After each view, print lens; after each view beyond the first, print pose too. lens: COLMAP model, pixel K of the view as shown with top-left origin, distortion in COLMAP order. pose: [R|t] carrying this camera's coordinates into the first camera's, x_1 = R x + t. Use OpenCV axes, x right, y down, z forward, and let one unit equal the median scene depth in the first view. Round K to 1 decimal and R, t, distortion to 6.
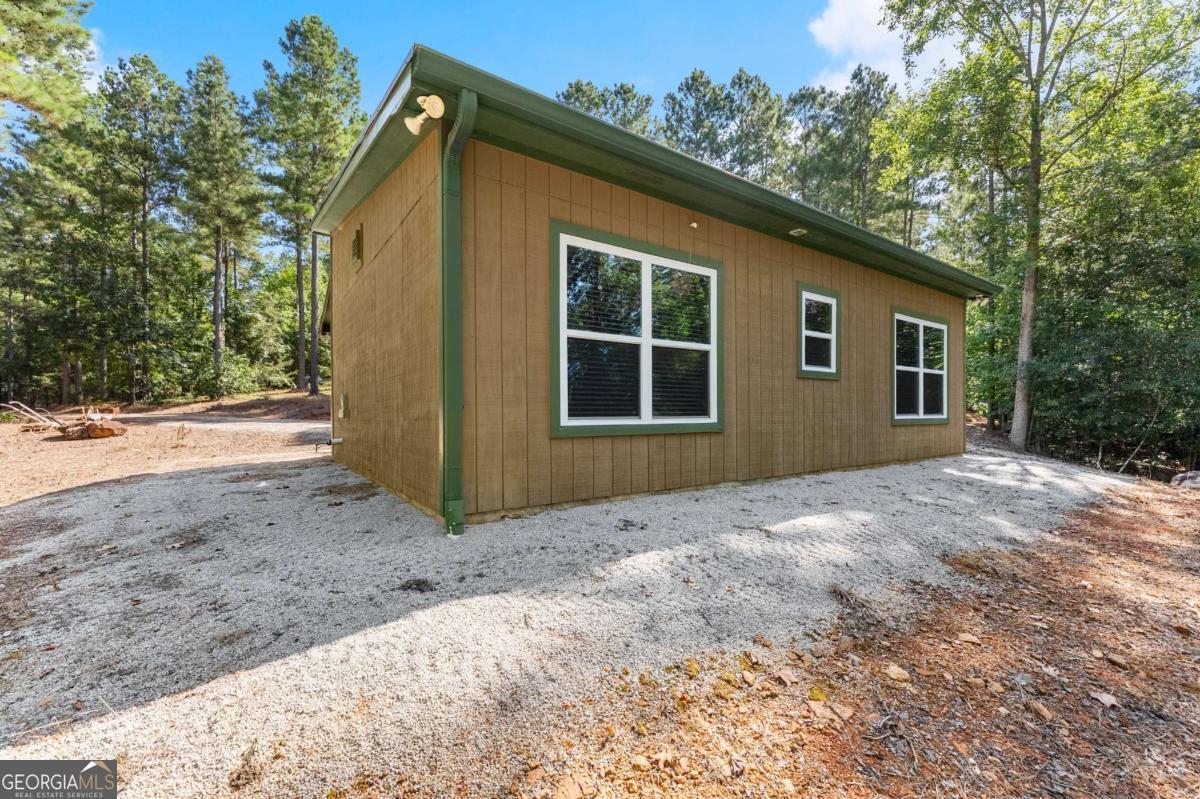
lens RADIAL K [[481.8, 0, 579.9], [0, 481.8, 406.6], [0, 0, 1]] dist [-0.002315, -0.000128]
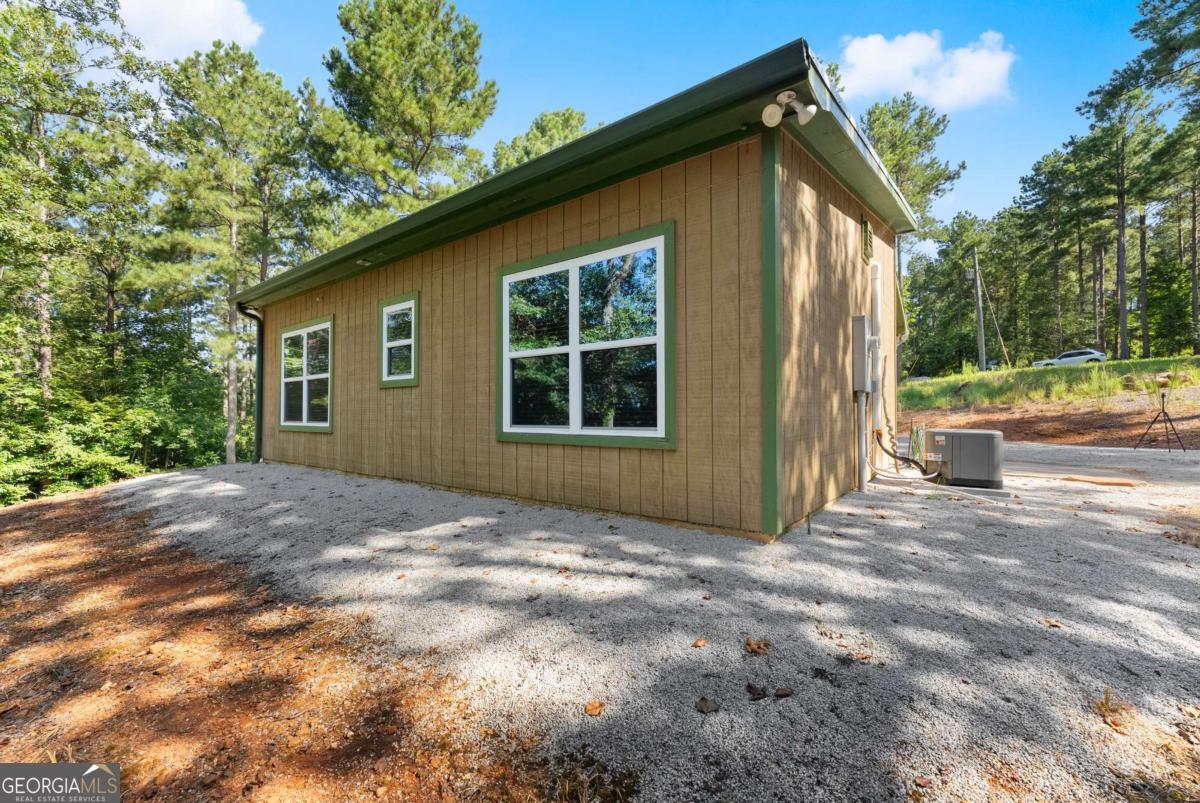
lens RADIAL K [[481.8, 0, 589.2], [0, 481.8, 413.2], [0, 0, 1]] dist [-0.002315, -0.000128]
pose [[0.329052, -0.010487, -0.944253, 1.079426], [-0.000423, 0.999937, -0.011253, 0.005413], [0.944312, 0.004102, 0.329027, 0.720408]]
